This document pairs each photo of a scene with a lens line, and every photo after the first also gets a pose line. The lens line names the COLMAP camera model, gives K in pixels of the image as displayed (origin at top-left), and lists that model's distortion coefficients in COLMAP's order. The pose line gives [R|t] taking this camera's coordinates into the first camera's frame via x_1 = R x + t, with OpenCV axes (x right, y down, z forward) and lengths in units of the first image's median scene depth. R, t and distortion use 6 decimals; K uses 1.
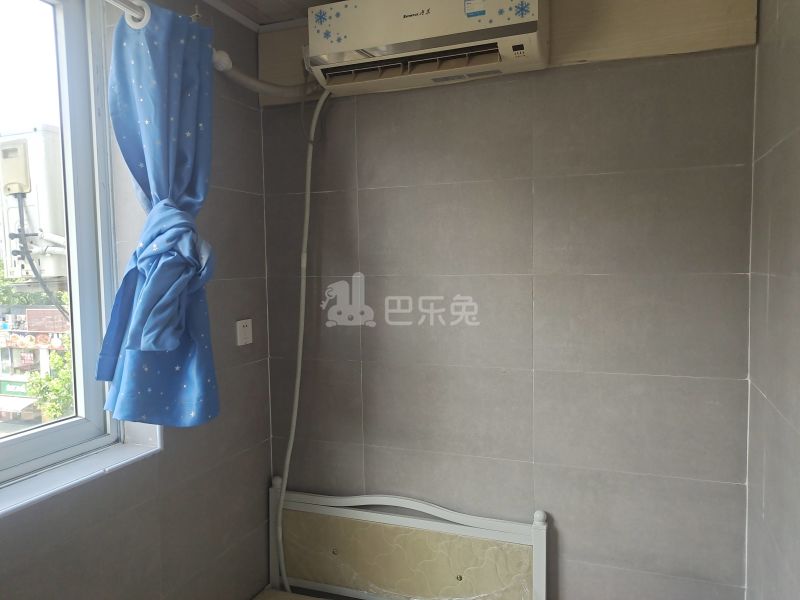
lens RADIAL K [[608.3, 0, 399.6], [0, 608.3, 292.7], [0, 0, 1]] dist [0.028004, -0.013707]
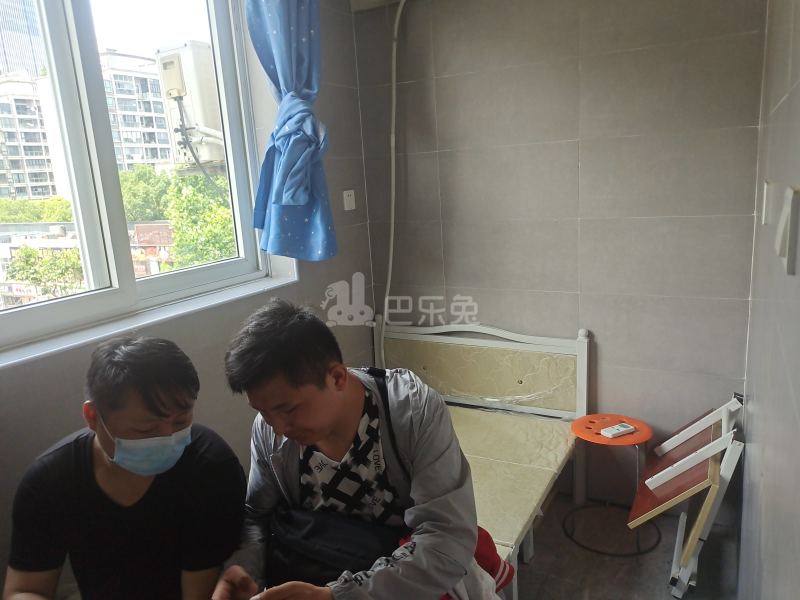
lens RADIAL K [[608.3, 0, 399.6], [0, 608.3, 292.7], [0, 0, 1]] dist [0.028004, -0.013707]
pose [[0.990176, -0.014719, -0.139047, 0.030505], [0.035526, 0.988293, 0.148374, 0.086878], [0.135236, -0.151857, 0.979107, -0.326982]]
